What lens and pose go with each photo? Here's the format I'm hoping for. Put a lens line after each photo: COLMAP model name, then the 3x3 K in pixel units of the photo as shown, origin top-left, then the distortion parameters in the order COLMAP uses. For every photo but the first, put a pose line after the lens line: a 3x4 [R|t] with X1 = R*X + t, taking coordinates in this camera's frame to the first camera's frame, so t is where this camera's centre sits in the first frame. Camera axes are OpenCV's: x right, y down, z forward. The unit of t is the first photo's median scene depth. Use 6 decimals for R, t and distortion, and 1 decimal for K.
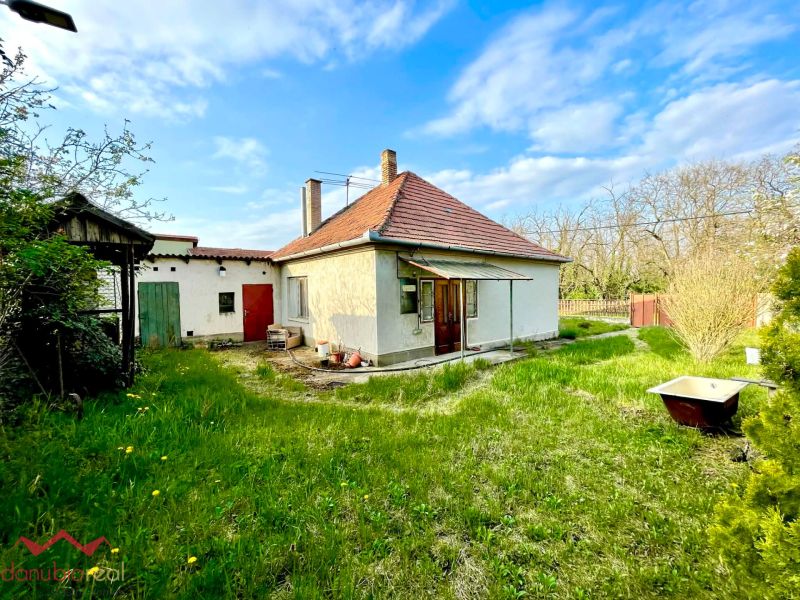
lens RADIAL K [[324.6, 0, 400.0], [0, 324.6, 300.0], [0, 0, 1]] dist [0.016726, 0.000191]
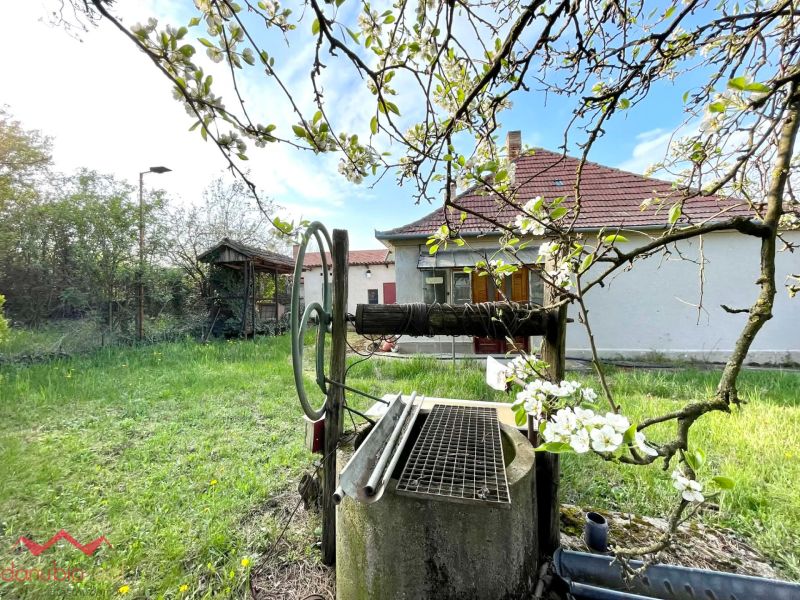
lens RADIAL K [[324.6, 0, 400.0], [0, 324.6, 300.0], [0, 0, 1]] dist [0.016726, 0.000191]
pose [[0.684196, 0.009793, -0.729233, 0.512419], [-0.014478, 0.999895, -0.000156, 0.018565], [0.729155, 0.010665, 0.684266, 0.179884]]
